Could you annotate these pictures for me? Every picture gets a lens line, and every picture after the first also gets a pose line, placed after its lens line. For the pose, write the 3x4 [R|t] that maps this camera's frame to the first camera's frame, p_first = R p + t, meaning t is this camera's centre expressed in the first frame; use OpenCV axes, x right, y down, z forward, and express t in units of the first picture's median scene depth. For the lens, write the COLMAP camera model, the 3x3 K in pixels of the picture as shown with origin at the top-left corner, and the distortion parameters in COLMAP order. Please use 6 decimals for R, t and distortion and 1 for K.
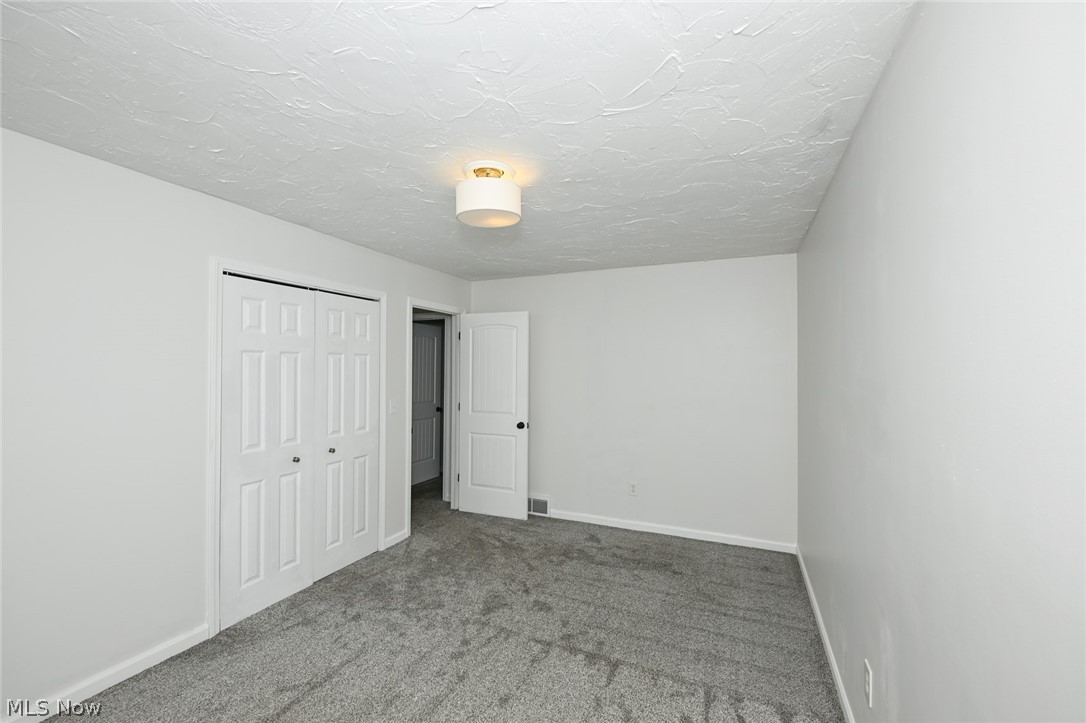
lens RADIAL K [[452.3, 0, 542.9], [0, 452.3, 364.0], [0, 0, 1]] dist [0.000452, 0.000112]
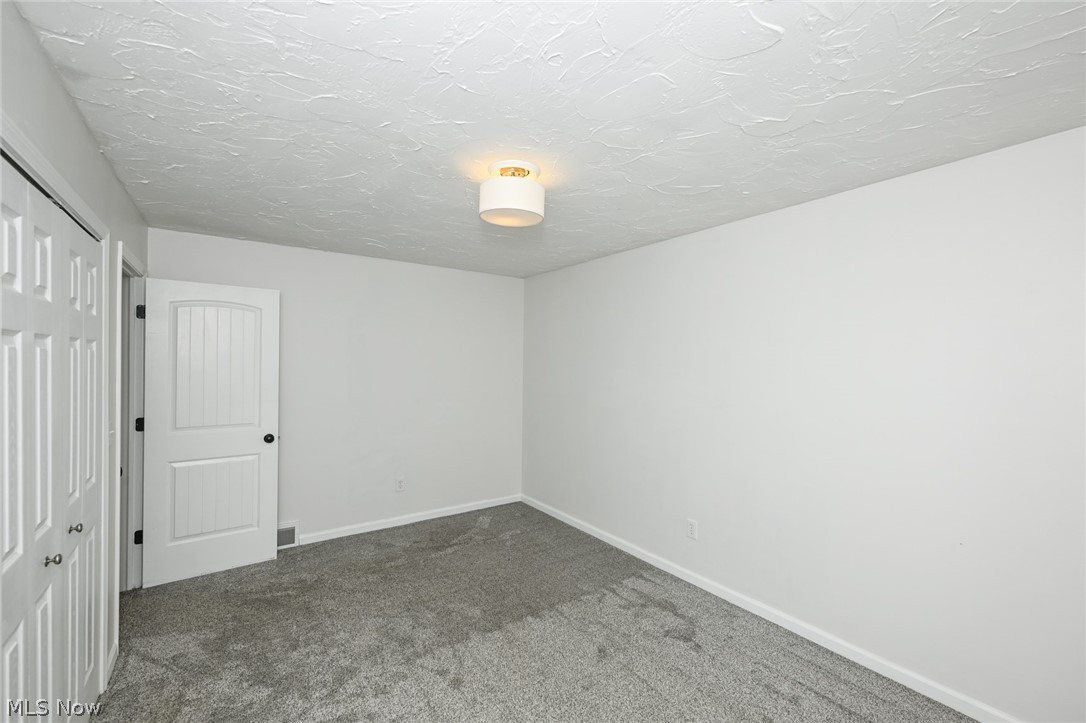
lens RADIAL K [[452.3, 0, 542.9], [0, 452.3, 364.0], [0, 0, 1]] dist [0.000452, 0.000112]
pose [[0.507821, -0.001941, 0.861460, -0.533350], [-0.015019, 0.999826, 0.011106, -0.006386], [-0.861331, -0.018578, 0.507704, 0.241661]]
